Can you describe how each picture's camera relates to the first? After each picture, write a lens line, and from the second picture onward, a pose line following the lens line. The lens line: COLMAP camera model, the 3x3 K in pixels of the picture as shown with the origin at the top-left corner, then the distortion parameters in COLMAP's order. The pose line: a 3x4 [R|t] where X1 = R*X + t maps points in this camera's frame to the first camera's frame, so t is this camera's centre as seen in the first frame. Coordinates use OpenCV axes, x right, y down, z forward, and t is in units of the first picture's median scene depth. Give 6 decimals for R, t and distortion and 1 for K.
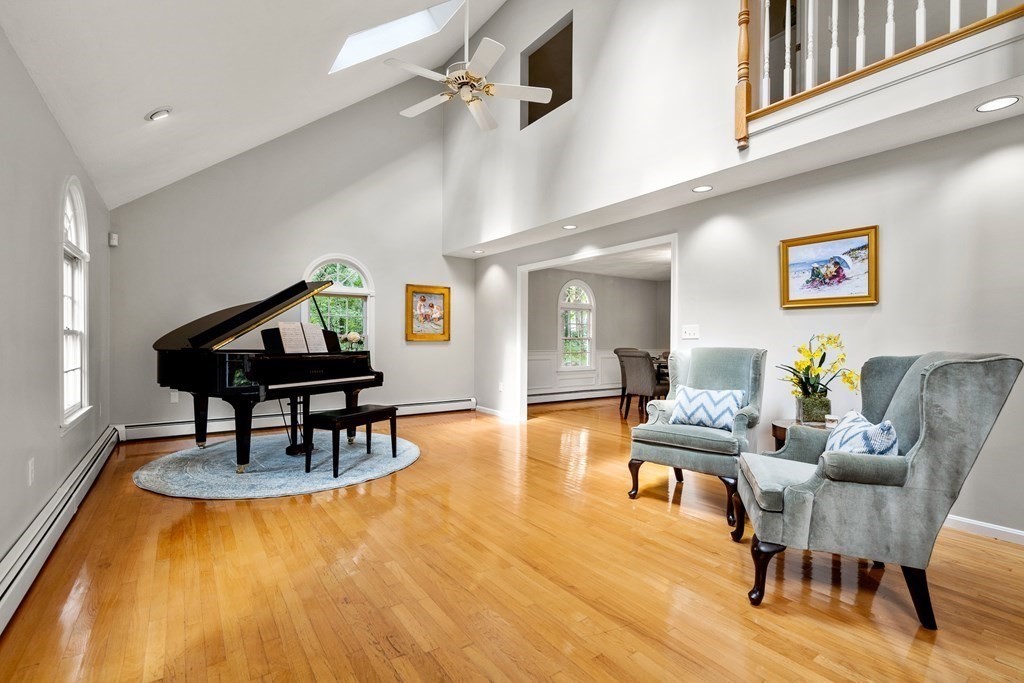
lens RADIAL K [[472.3, 0, 512.3], [0, 472.3, 342.4], [0, 0, 1]] dist [0.000137, 0.000270]
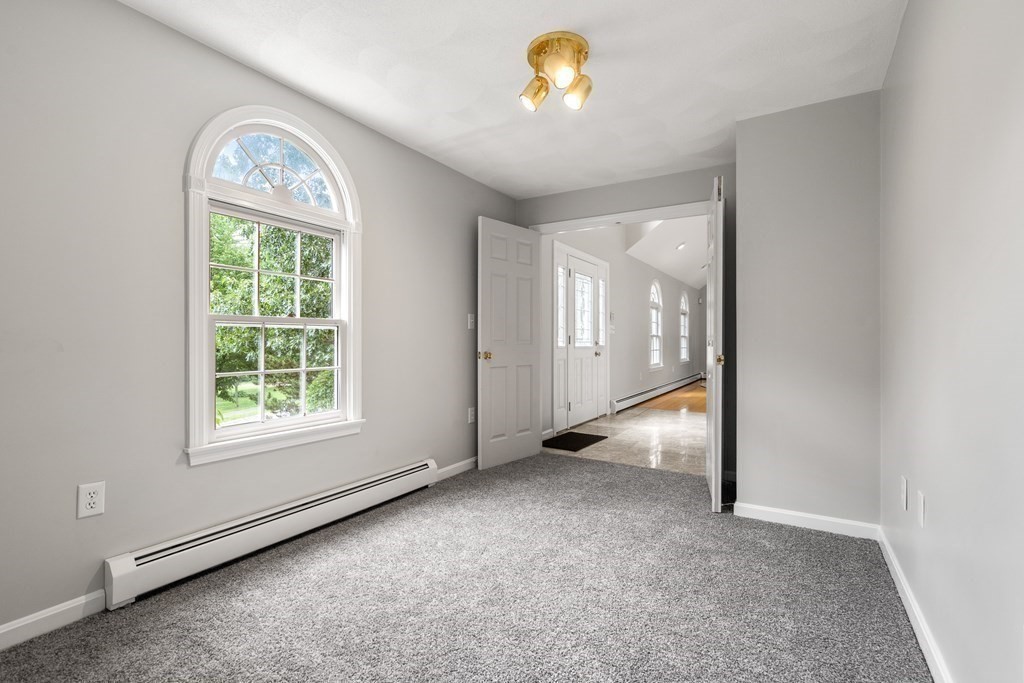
lens RADIAL K [[472.3, 0, 511.3], [0, 472.3, 342.5], [0, 0, 1]] dist [0.000137, 0.000270]
pose [[0.700913, -0.002711, -0.713242, 0.229615], [0.001297, 0.999996, -0.002527, 0.011344], [0.713246, 0.000846, 0.700914, -0.878742]]
